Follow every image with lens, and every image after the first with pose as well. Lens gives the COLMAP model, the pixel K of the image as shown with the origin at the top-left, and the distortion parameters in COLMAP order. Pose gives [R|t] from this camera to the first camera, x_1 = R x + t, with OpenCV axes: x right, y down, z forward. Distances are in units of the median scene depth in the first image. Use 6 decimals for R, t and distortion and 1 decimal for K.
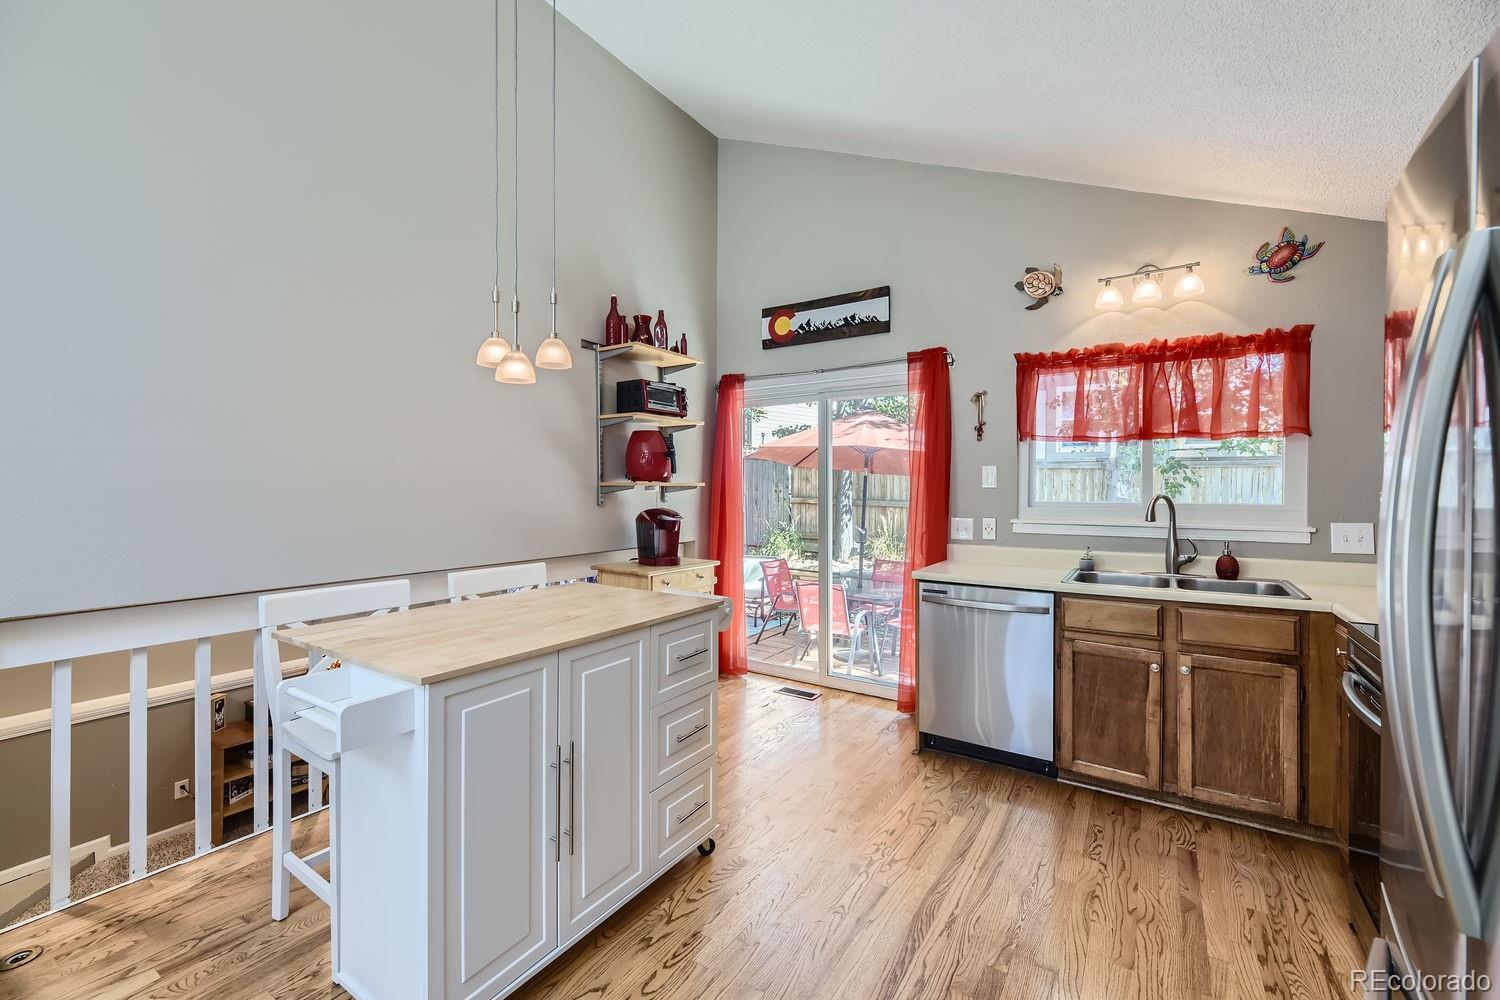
lens RADIAL K [[615.9, 0, 747.0], [0, 615.9, 491.2], [0, 0, 1]] dist [-0.000806, -0.000159]
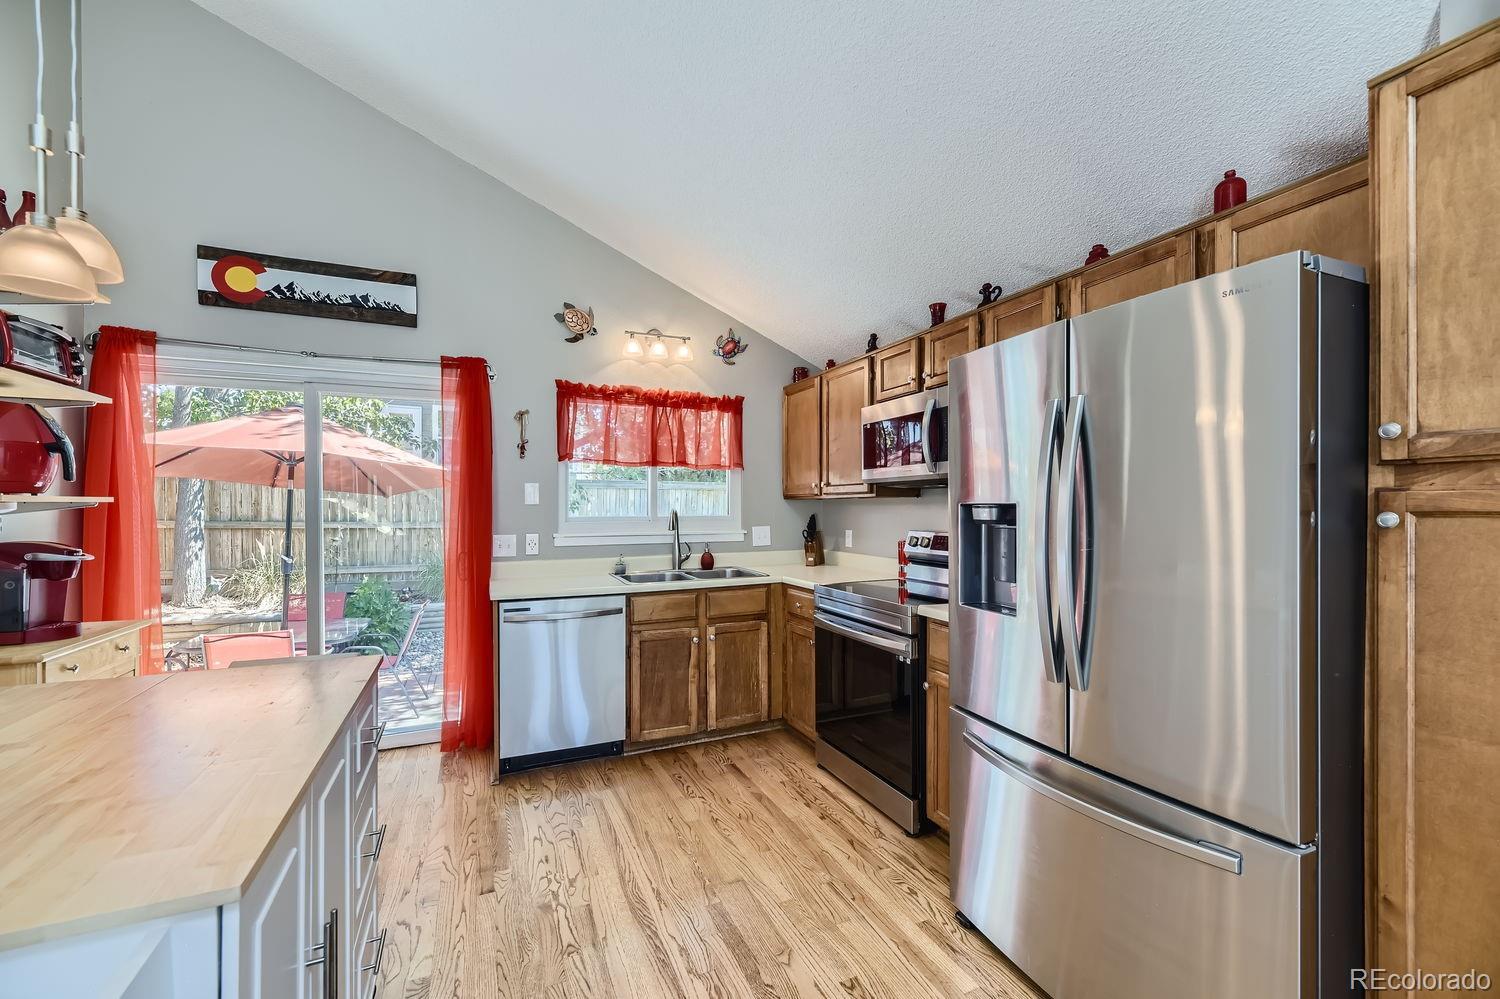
lens RADIAL K [[607.5, 0, 747.9], [0, 607.5, 506.9], [0, 0, 1]] dist [0.000570, -0.000034]
pose [[0.534158, -0.004537, 0.845373, -0.328164], [0.006363, 0.999979, 0.001346, -0.000502], [-0.845361, 0.004660, 0.534175, 0.177920]]
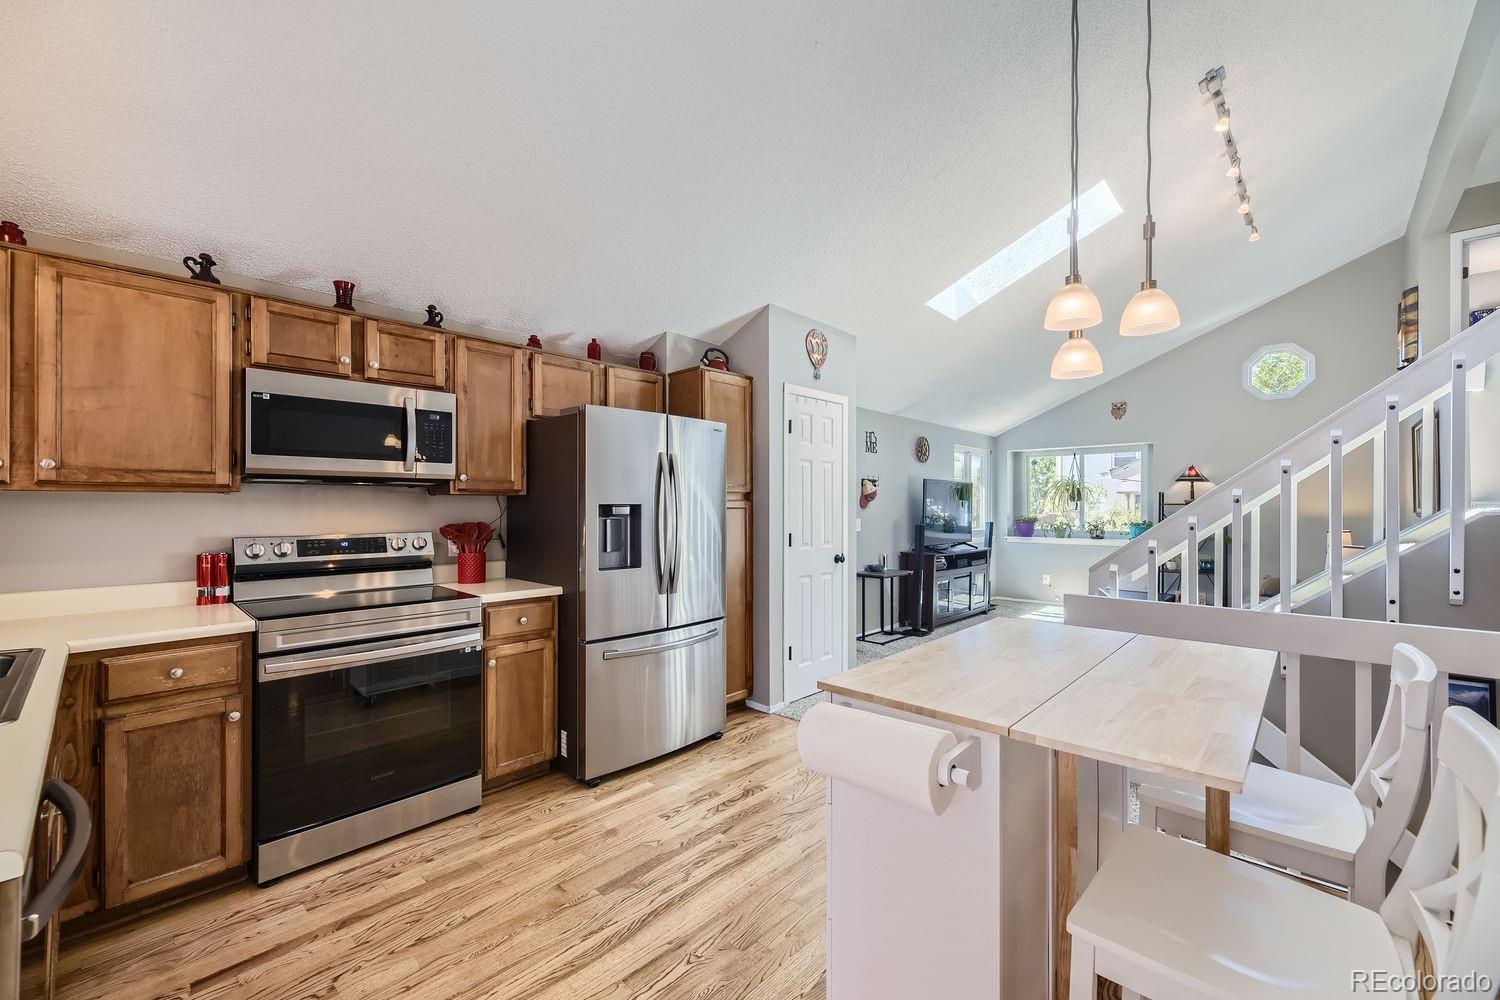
lens RADIAL K [[607.5, 0, 747.9], [0, 607.5, 507.4], [0, 0, 1]] dist [0.000570, -0.000034]
pose [[-0.986724, -0.003777, 0.162364, -0.050788], [-0.002412, 0.999960, 0.008605, -0.005422], [-0.162390, 0.008099, -0.986693, 1.258882]]
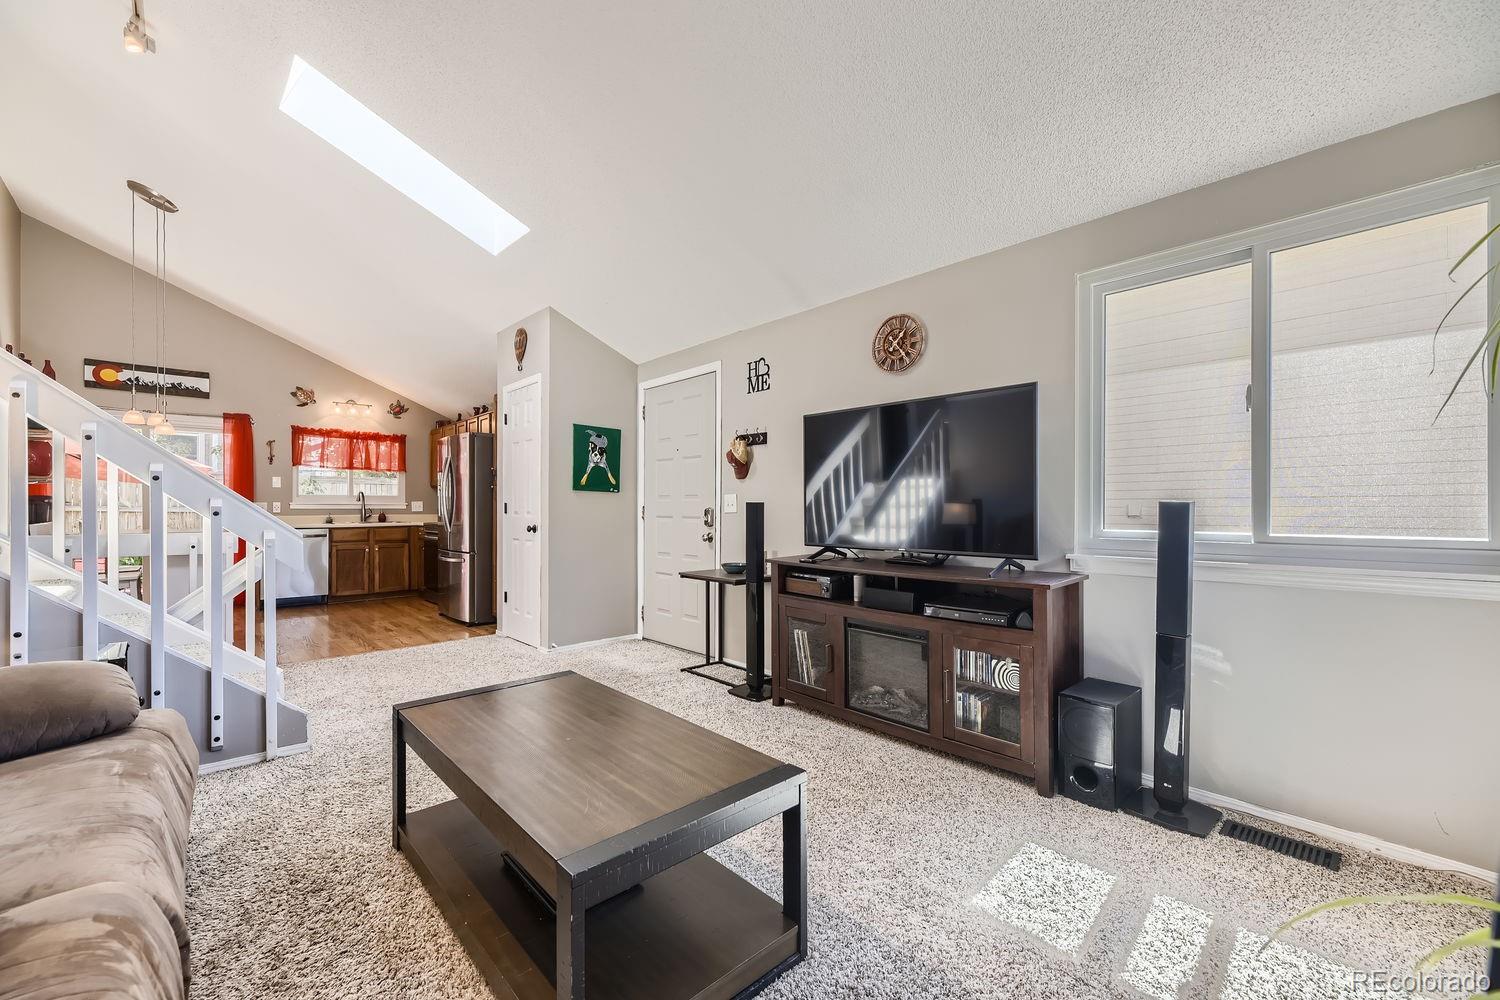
lens RADIAL K [[607.5, 0, 747.9], [0, 607.5, 507.4], [0, 0, 1]] dist [0.000570, -0.000034]
pose [[0.228363, -0.001451, 0.973575, -1.466310], [0.004292, 0.999991, 0.000484, 0.079988], [-0.973567, 0.004068, 0.228367, -1.195454]]
